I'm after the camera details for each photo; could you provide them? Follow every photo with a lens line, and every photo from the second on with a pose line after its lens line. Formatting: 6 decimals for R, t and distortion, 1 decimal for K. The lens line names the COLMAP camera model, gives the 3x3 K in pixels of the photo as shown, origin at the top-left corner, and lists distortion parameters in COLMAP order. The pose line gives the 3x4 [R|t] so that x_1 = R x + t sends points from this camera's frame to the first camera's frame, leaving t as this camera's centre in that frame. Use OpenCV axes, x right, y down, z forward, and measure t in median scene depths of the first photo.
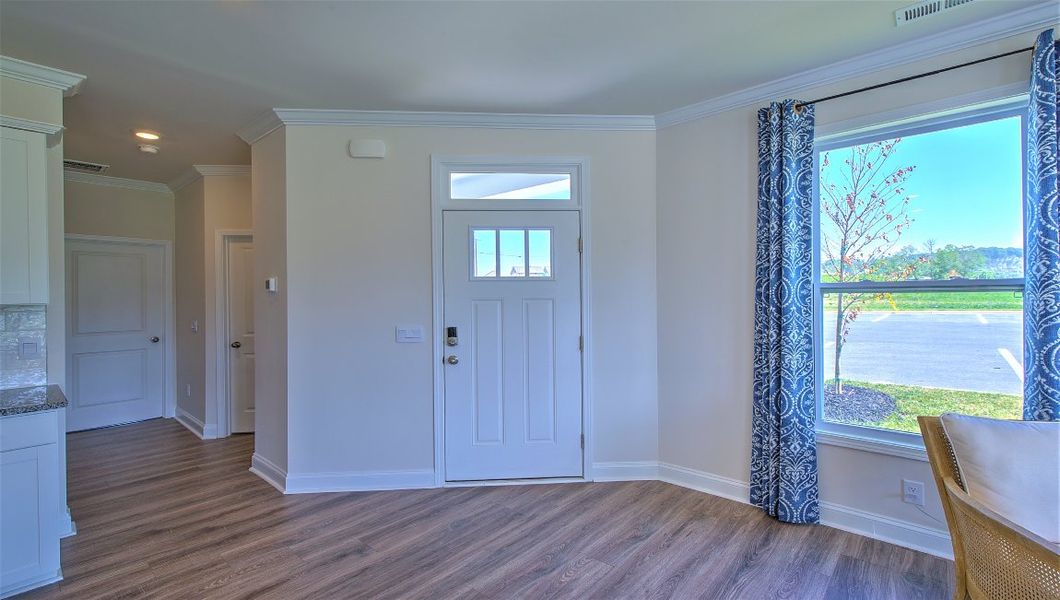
lens RADIAL K [[457.6, 0, 538.9], [0, 457.6, 291.1], [0, 0, 1]] dist [-0.003411, -0.000169]
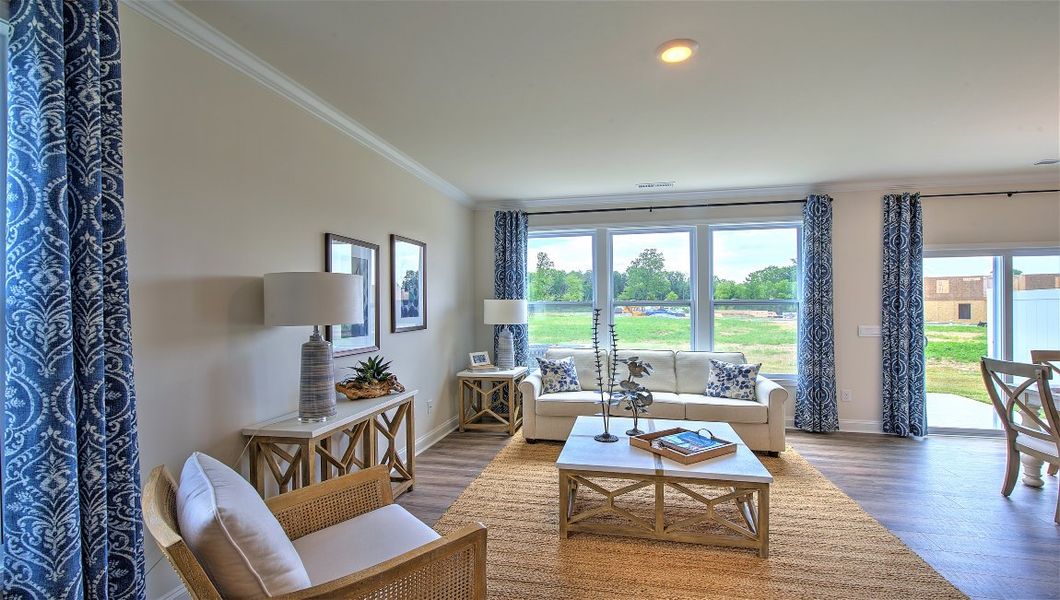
lens RADIAL K [[445.8, 0, 533.3], [0, 445.8, 308.2], [0, 0, 1]] dist [-0.006509, -0.000750]
pose [[-0.466265, 0.004700, 0.884632, 0.138527], [0.003065, 0.999988, -0.003697, 0.001978], [-0.884640, 0.000987, -0.466274, 0.696820]]
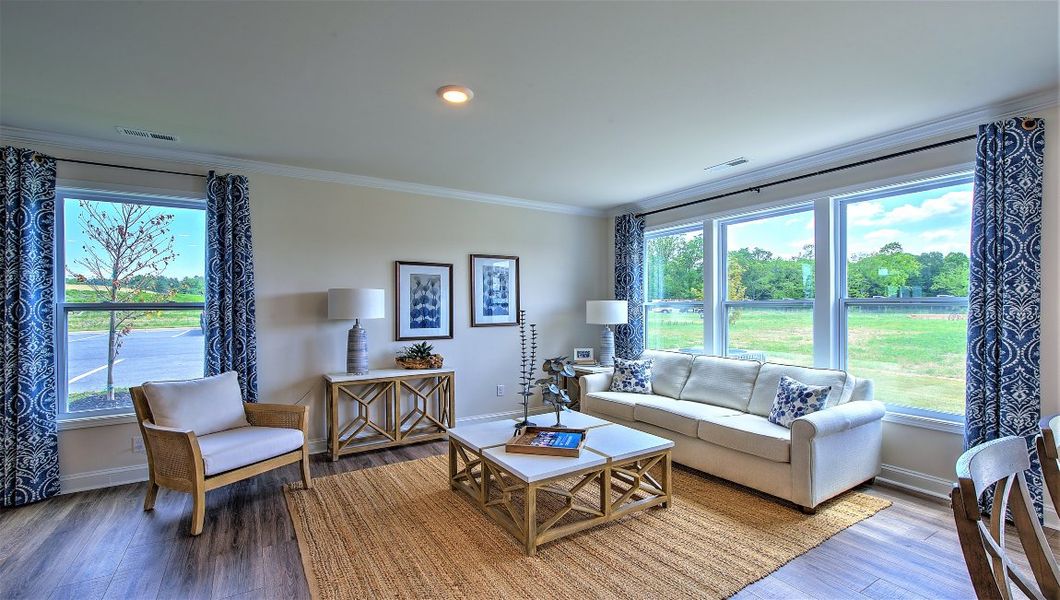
lens RADIAL K [[439.3, 0, 535.2], [0, 439.3, 309.4], [0, 0, 1]] dist [0.003043, 0.000185]
pose [[0.273422, 0.000598, 0.961894, -0.196646], [-0.001993, 0.999998, -0.000055, -0.003218], [-0.961892, -0.001902, 0.273423, -0.584453]]
